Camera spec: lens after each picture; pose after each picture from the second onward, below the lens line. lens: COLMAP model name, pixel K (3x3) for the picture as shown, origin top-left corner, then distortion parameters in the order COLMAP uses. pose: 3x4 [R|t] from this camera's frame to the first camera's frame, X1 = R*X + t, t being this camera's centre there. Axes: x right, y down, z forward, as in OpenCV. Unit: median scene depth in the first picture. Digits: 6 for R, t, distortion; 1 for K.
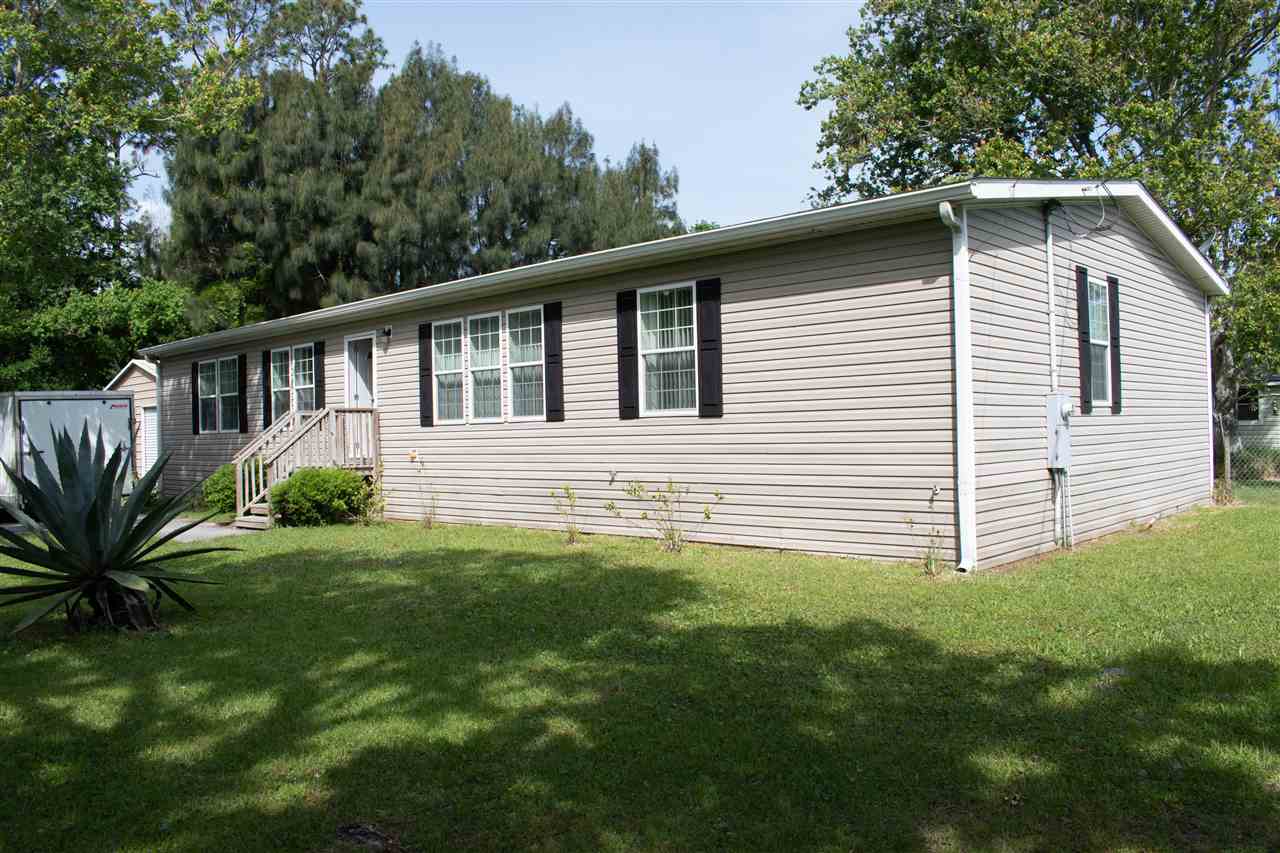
lens RADIAL K [[996.3, 0, 645.0], [0, 996.3, 429.7], [0, 0, 1]] dist [-0.092968, 0.012459]
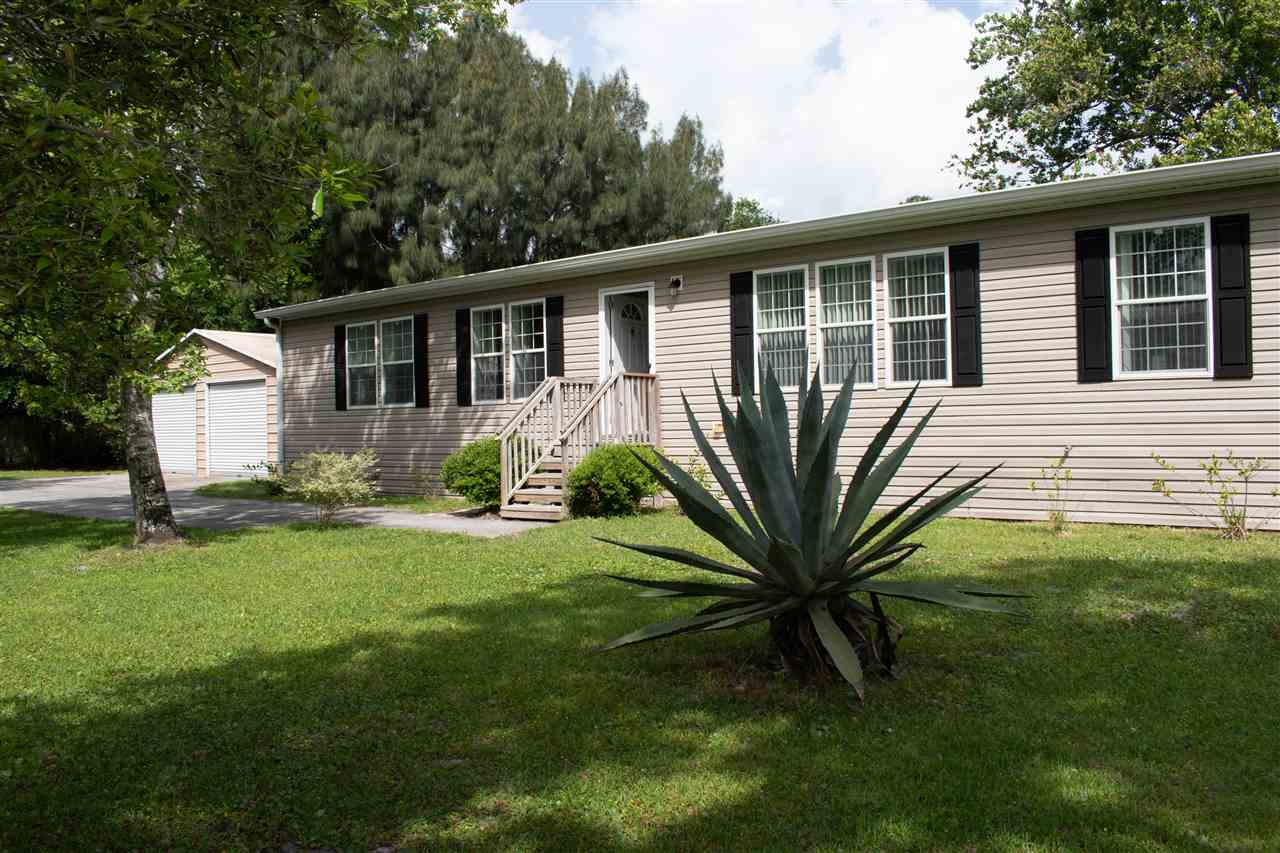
lens RADIAL K [[992.9, 0, 643.9], [0, 992.9, 426.9], [0, 0, 1]] dist [-0.091981, 0.010126]
pose [[0.996602, 0.002595, 0.082321, -0.299483], [-0.003043, 0.999981, 0.005315, 0.015274], [-0.082306, -0.005547, 0.996592, 0.139665]]
